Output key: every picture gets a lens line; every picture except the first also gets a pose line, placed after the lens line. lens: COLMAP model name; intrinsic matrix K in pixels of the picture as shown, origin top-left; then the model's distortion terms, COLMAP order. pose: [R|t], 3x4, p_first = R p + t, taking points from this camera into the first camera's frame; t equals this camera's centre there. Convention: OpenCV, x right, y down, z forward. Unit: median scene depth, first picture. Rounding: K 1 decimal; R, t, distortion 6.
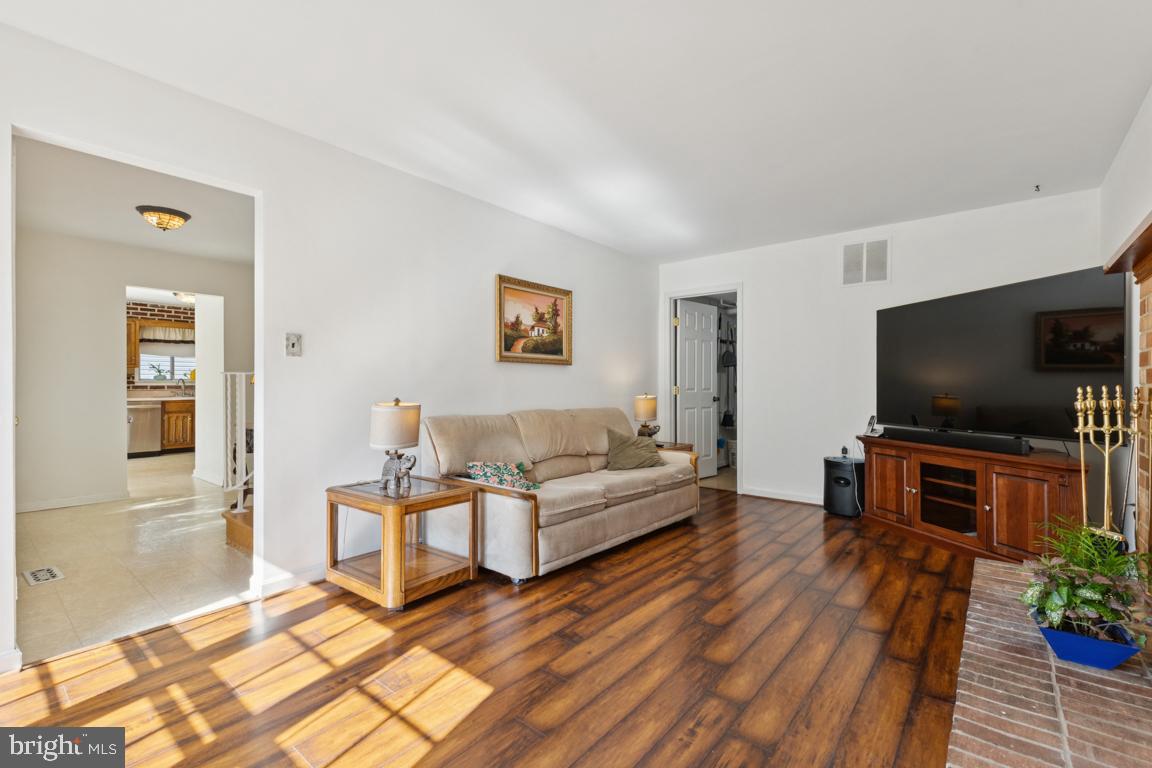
lens RADIAL K [[510.9, 0, 581.9], [0, 510.9, 388.1], [0, 0, 1]] dist [0.009080, 0.000618]
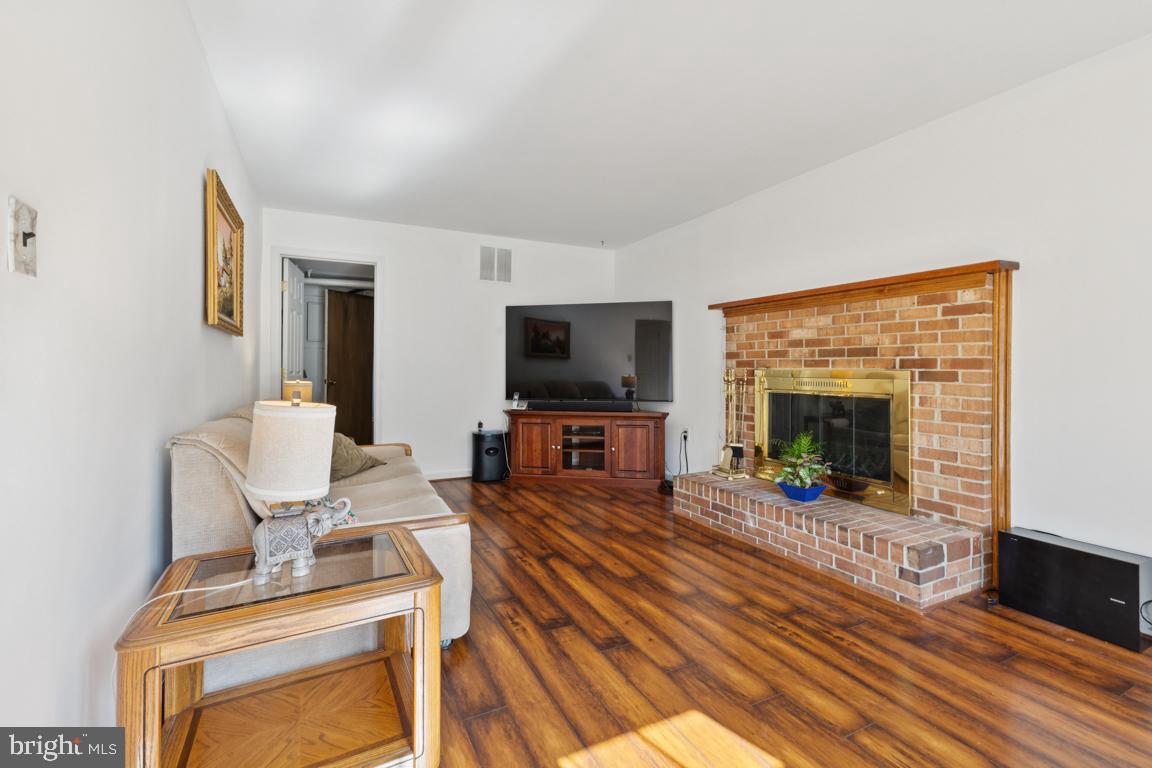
lens RADIAL K [[510.9, 0, 578.1], [0, 510.9, 364.7], [0, 0, 1]] dist [0.009080, 0.000618]
pose [[0.404129, 0.008268, 0.914665, -0.575954], [0.002083, 0.999948, -0.009959, -0.000887], [-0.914700, 0.005930, 0.404091, 0.442551]]
